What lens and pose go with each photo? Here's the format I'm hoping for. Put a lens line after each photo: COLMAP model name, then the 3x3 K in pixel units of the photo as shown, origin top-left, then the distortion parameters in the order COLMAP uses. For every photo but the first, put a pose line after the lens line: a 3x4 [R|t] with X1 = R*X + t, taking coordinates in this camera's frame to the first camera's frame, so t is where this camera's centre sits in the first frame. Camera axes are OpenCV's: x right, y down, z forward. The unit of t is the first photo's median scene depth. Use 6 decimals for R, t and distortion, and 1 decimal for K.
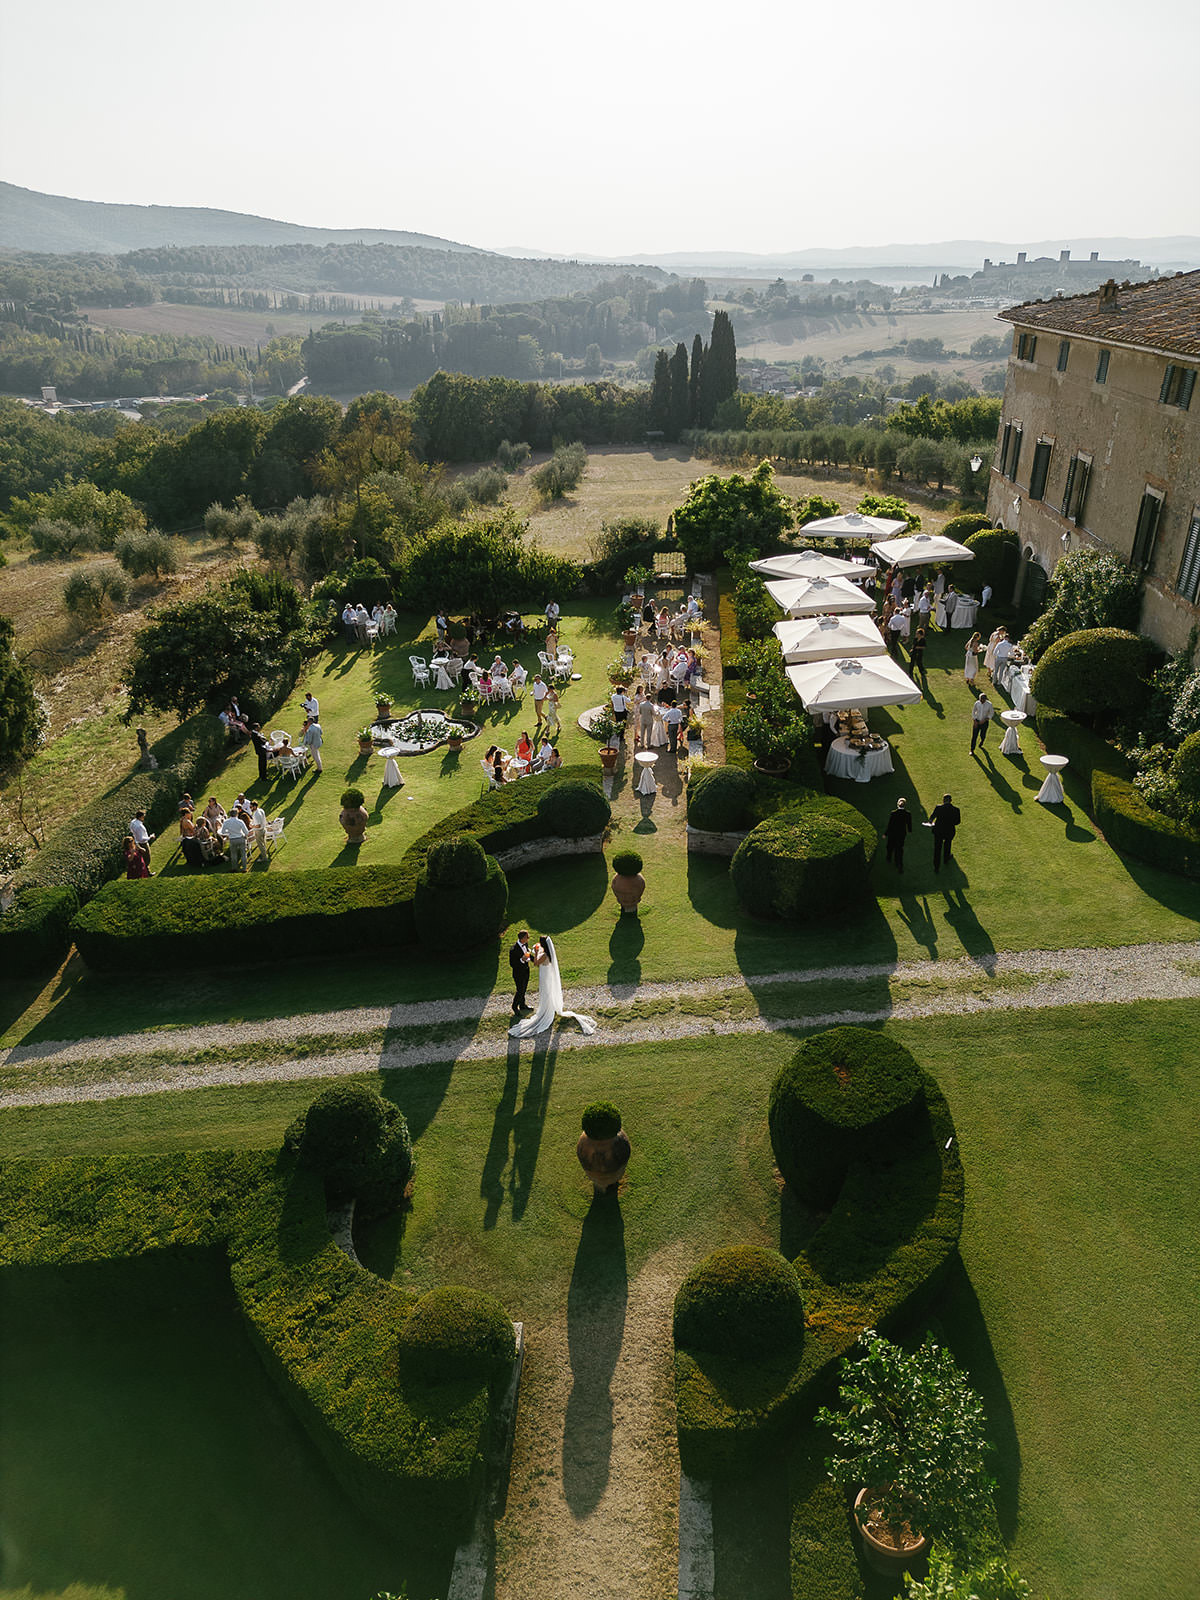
lens RADIAL K [[1121.0, 0, 603.3], [0, 1121.0, 802.1], [0, 0, 1]] dist [0.065187, -0.059708]
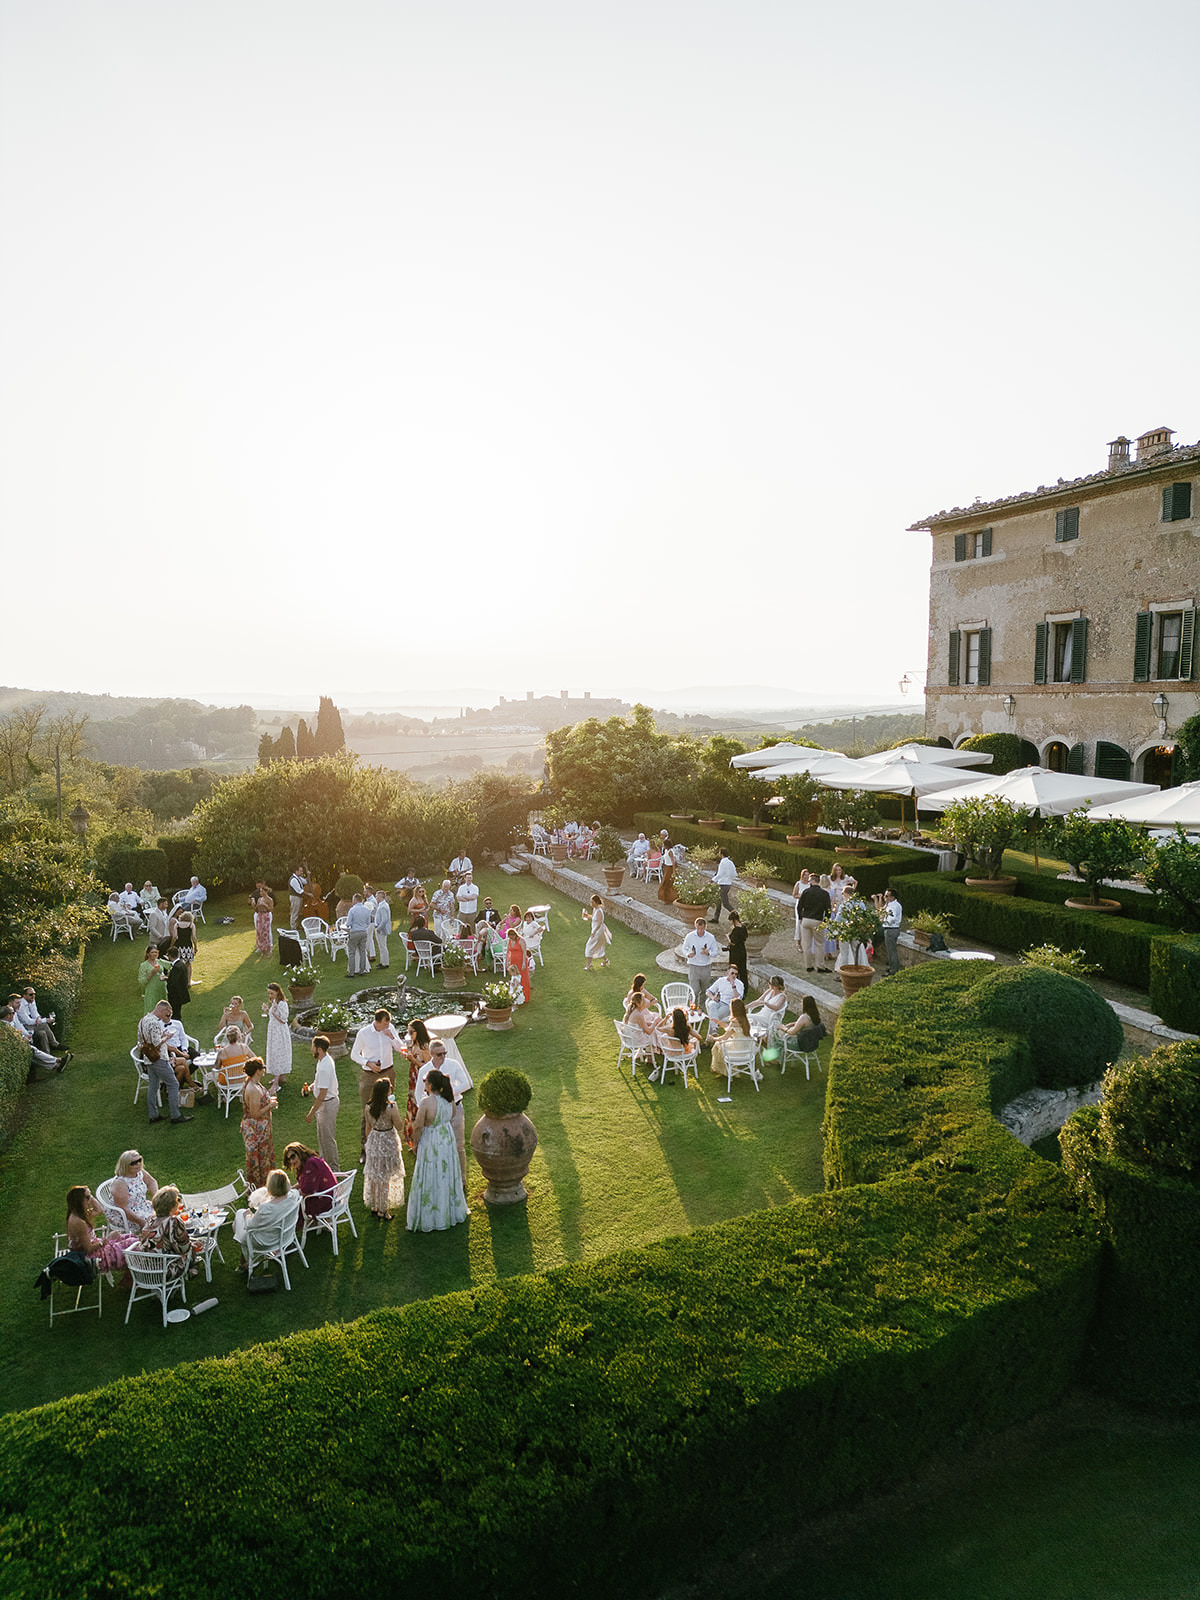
lens RADIAL K [[1121.0, 0, 598.8], [0, 1121.0, 799.7], [0, 0, 1]] dist [0.065187, -0.059708]
pose [[0.924318, -0.028095, 0.380588, -0.276393], [0.159832, 0.934104, -0.319222, 0.028566], [-0.346541, 0.355893, 0.867900, 0.451240]]
